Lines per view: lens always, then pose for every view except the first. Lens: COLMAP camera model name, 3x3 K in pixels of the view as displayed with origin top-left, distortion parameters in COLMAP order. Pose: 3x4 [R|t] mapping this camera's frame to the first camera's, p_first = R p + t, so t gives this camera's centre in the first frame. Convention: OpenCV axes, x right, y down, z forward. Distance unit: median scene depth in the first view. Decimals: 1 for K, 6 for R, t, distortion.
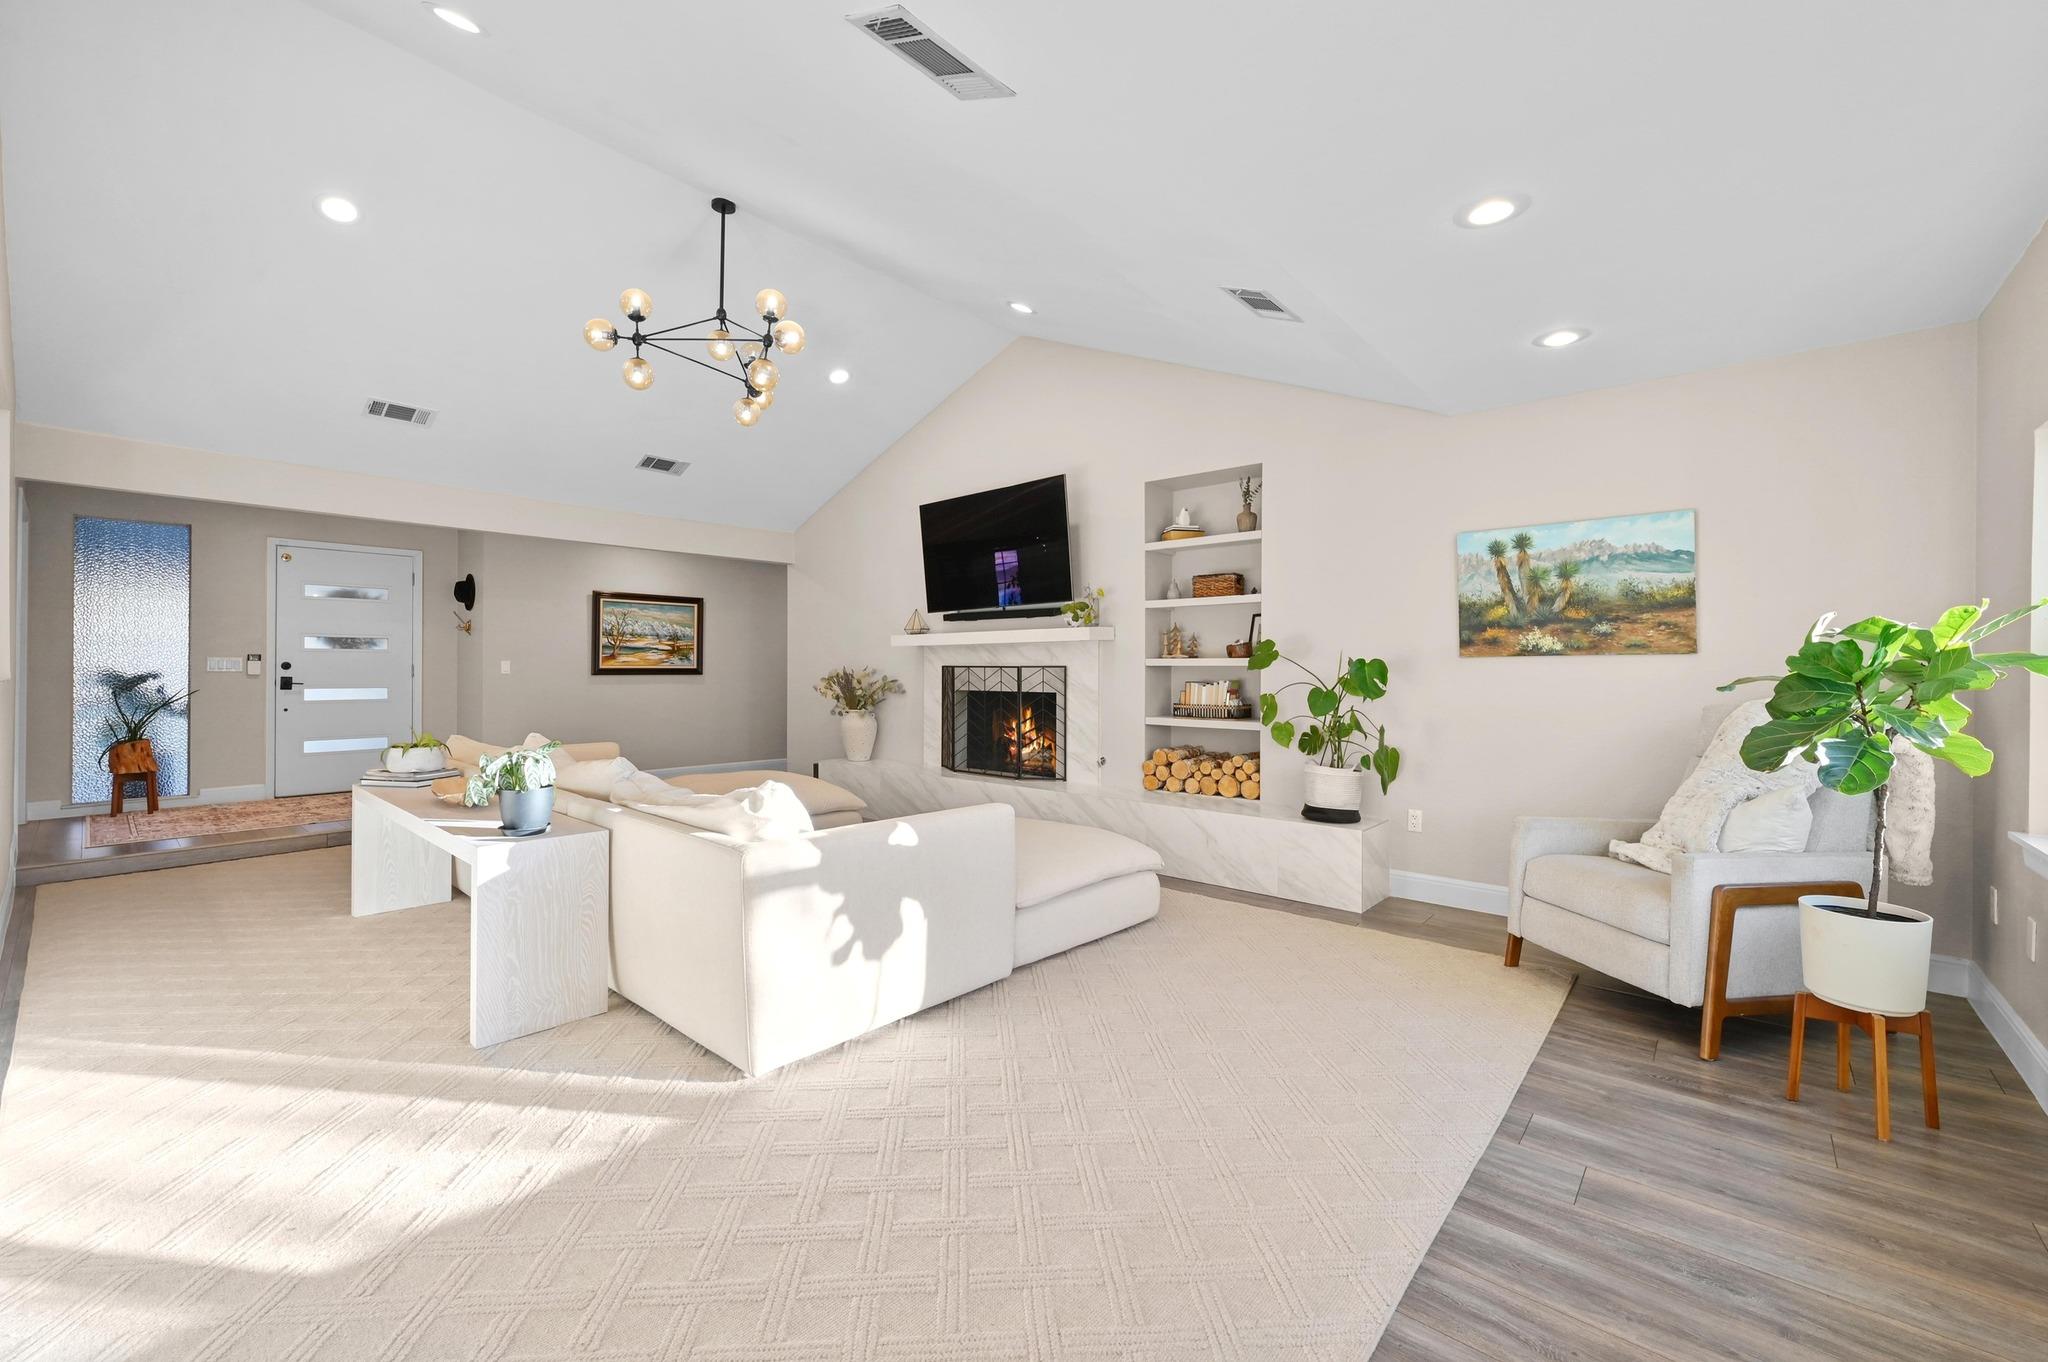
lens RADIAL K [[813.6, 0, 1031.8], [0, 813.6, 662.0], [0, 0, 1]] dist [-0.001475, 0.000404]
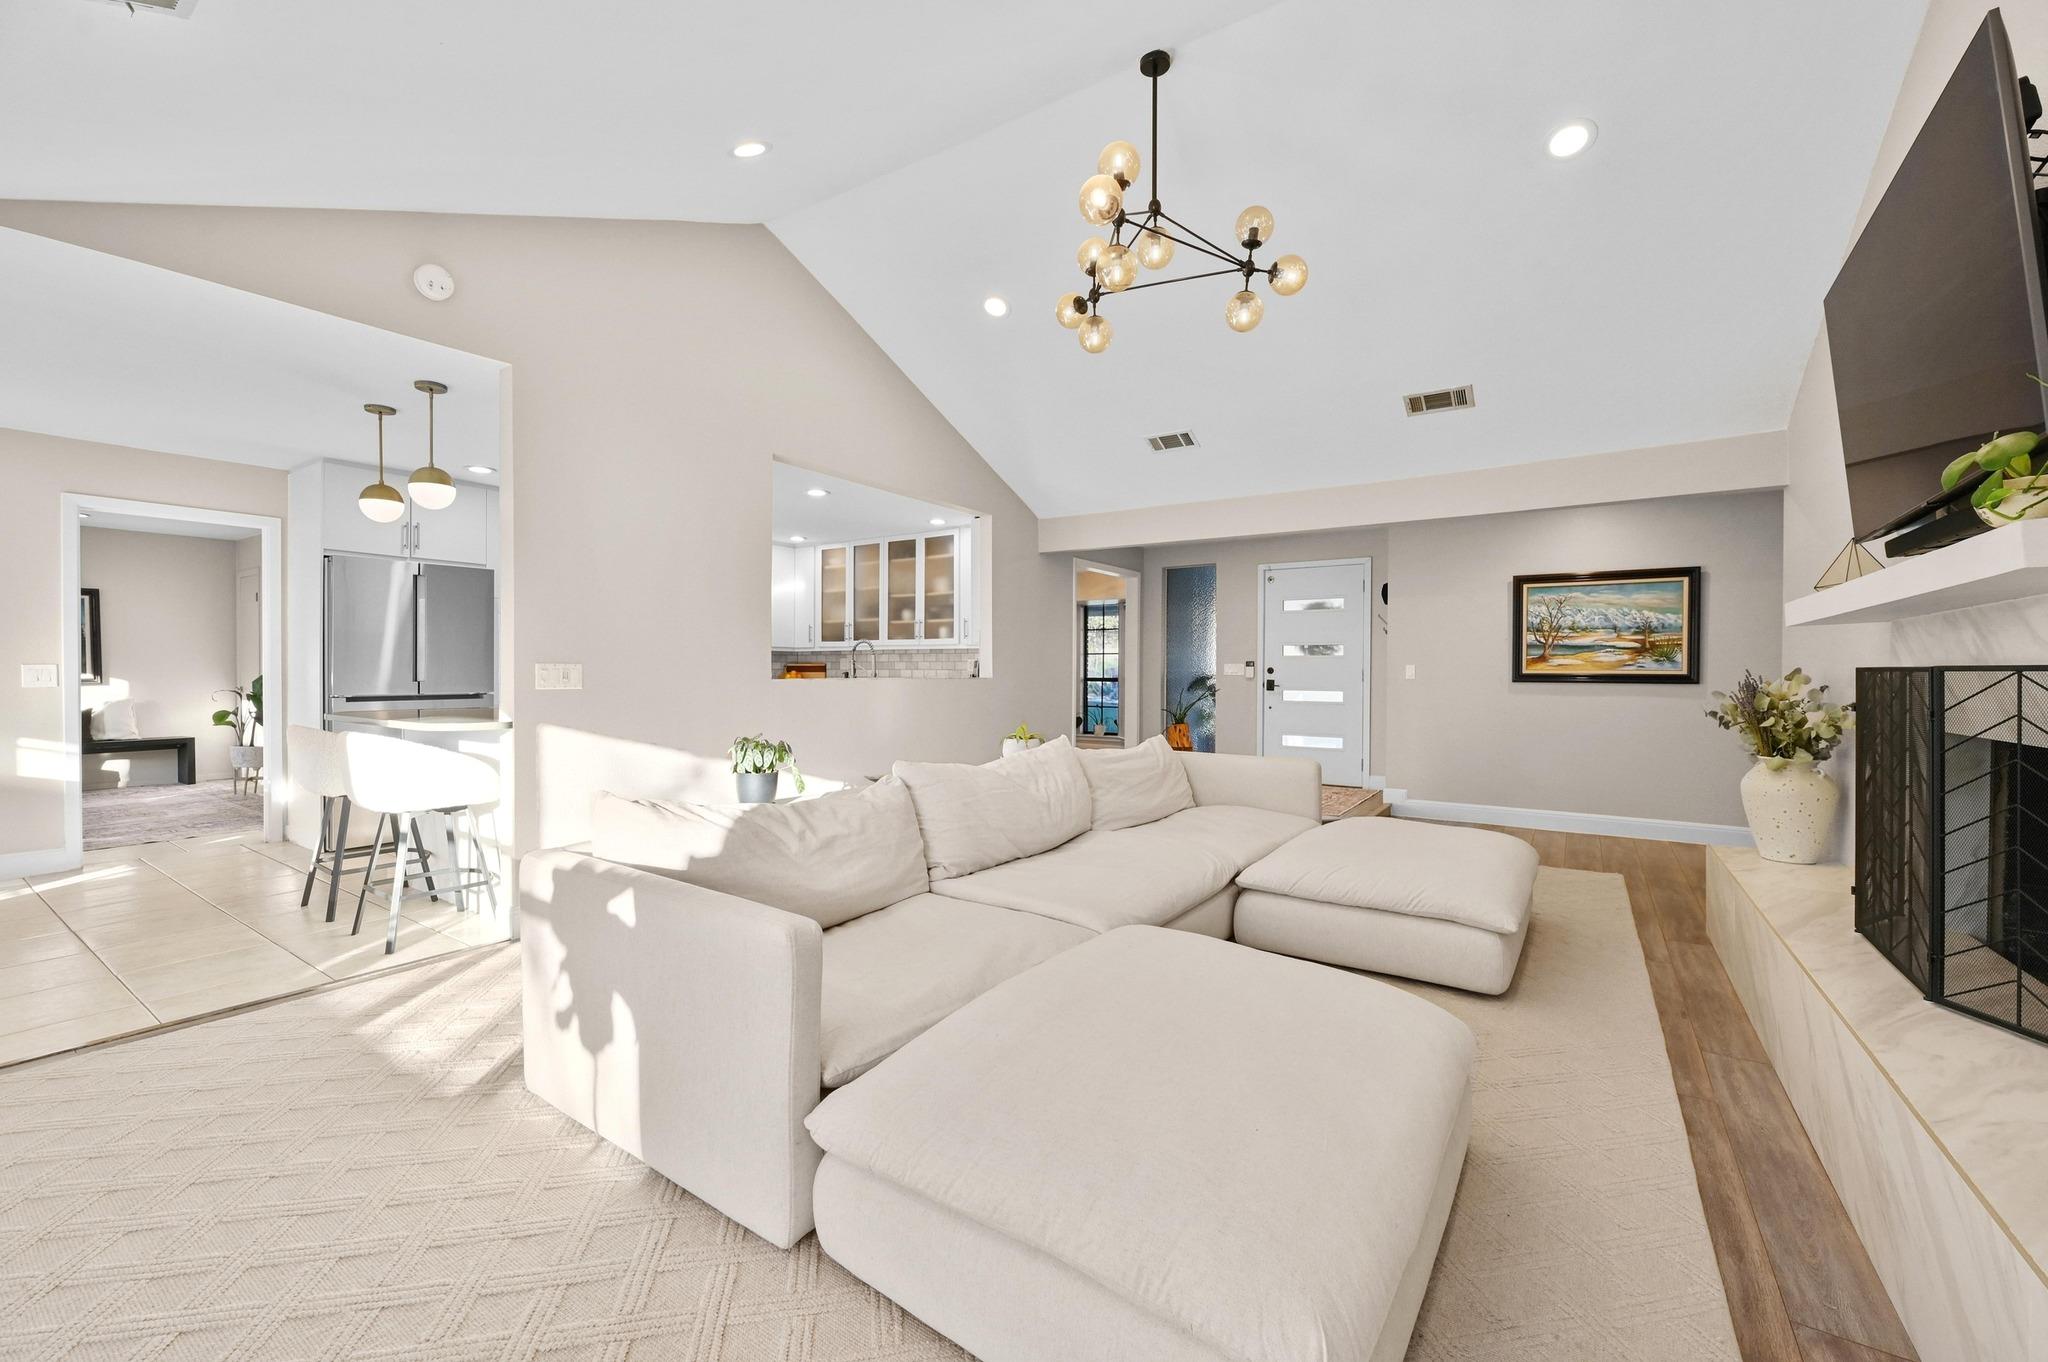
lens RADIAL K [[813.6, 0, 1023.3], [0, 813.6, 677.2], [0, 0, 1]] dist [-0.001475, 0.000404]
pose [[0.112273, 0.006832, -0.993654, 0.234796], [0.002092, 0.999973, 0.007111, 0.005411], [0.993675, -0.002877, 0.112256, 0.522257]]
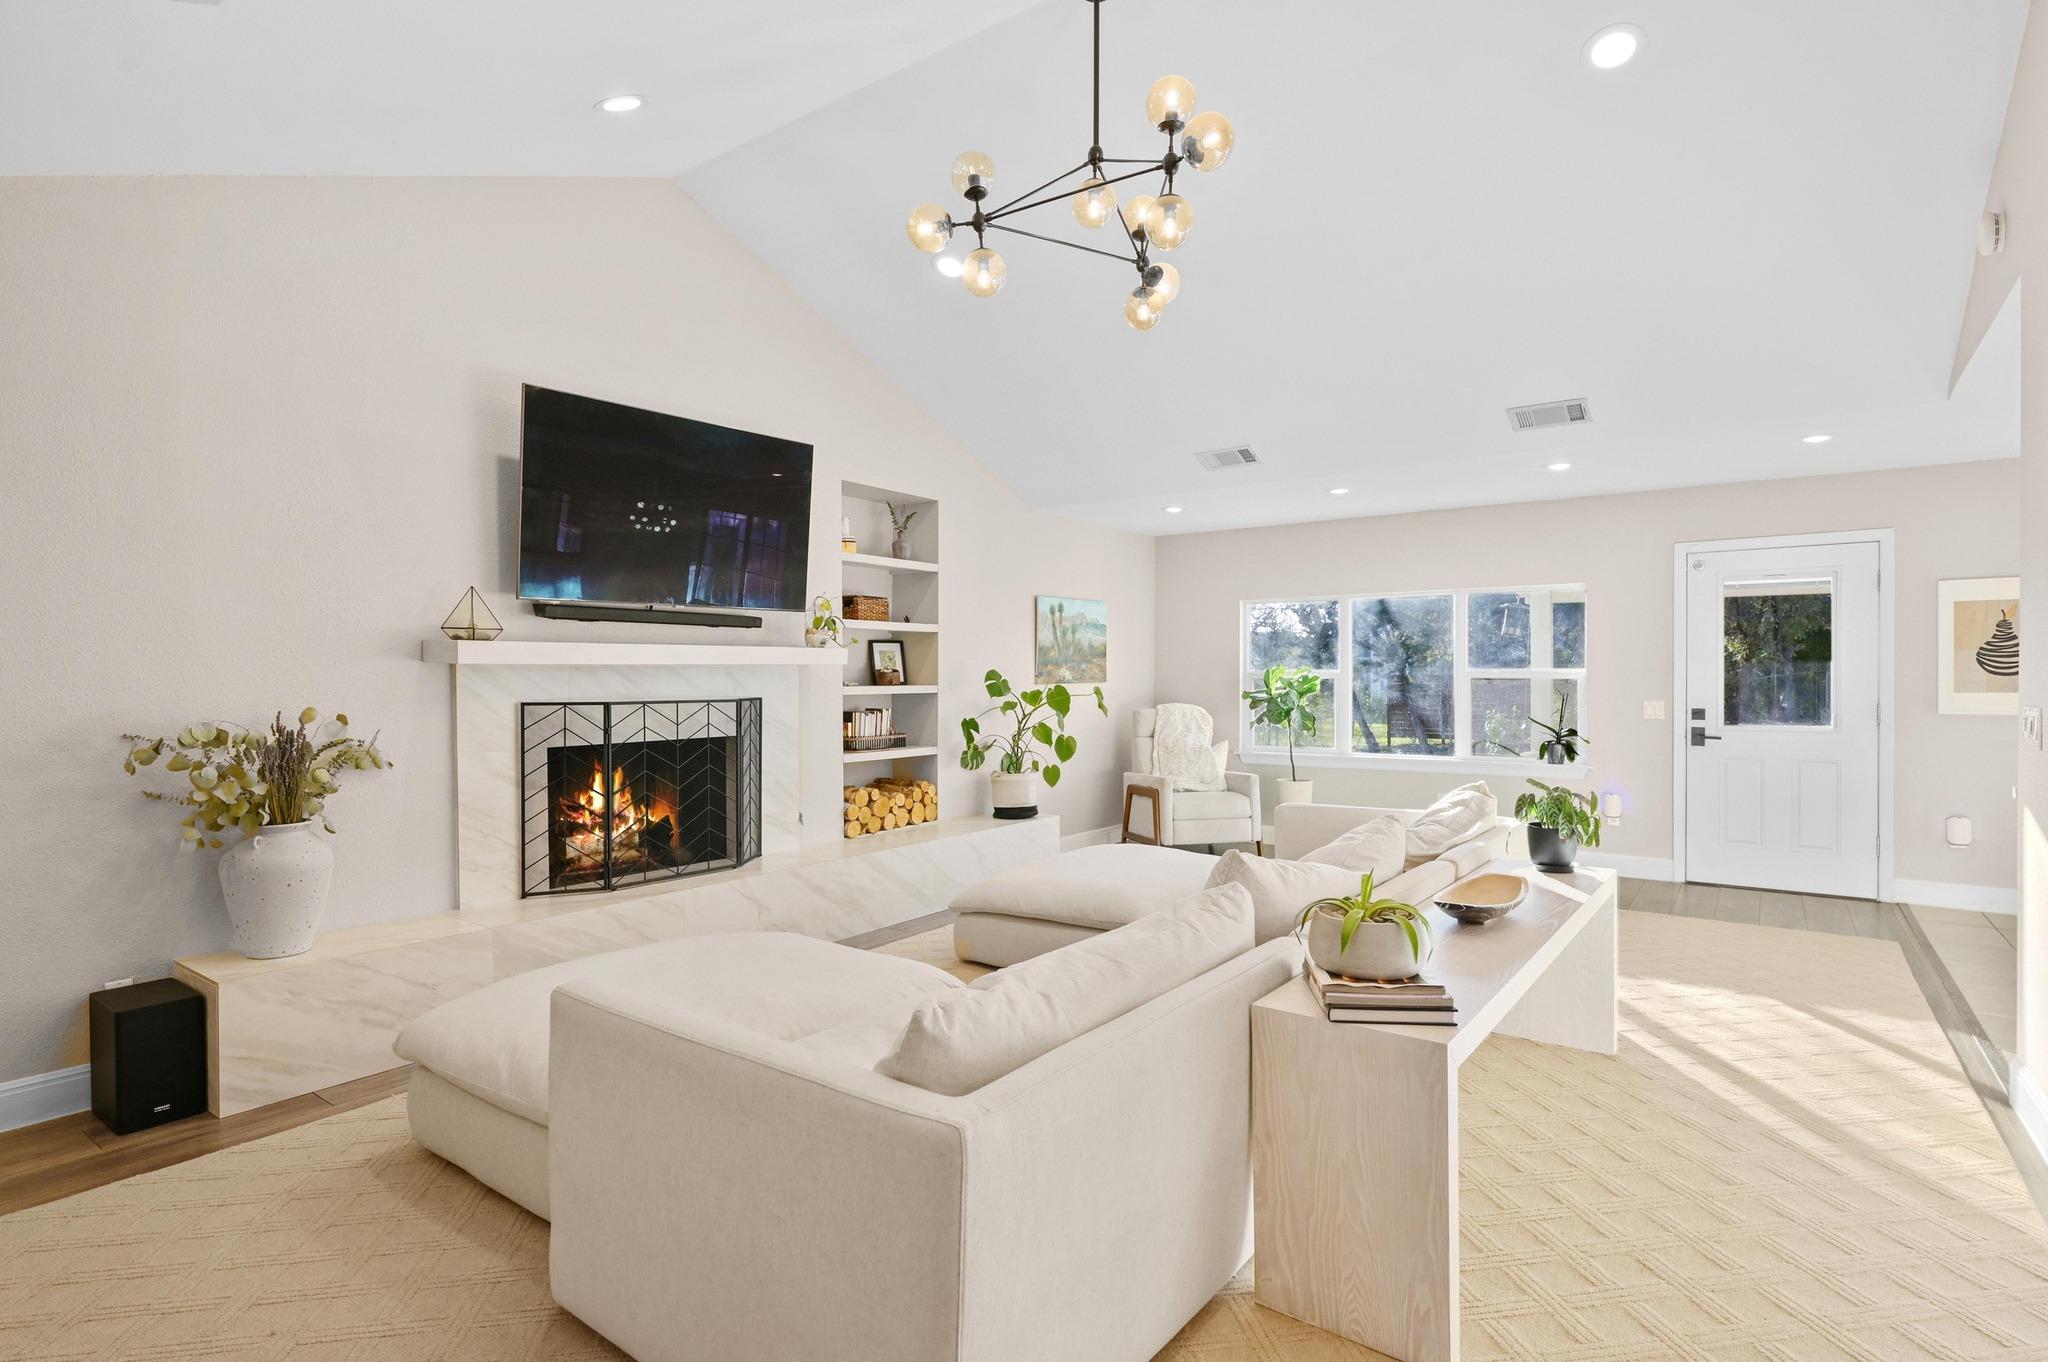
lens RADIAL K [[1023.9, 0, 1030.0], [0, 1023.9, 688.5], [0, 0, 1]] dist [-0.003281, -0.000616]
pose [[-0.075227, -0.008654, 0.997129, -0.779142], [0.006441, 0.999937, 0.009164, -0.009434], [-0.997146, 0.007112, -0.075167, 0.722018]]
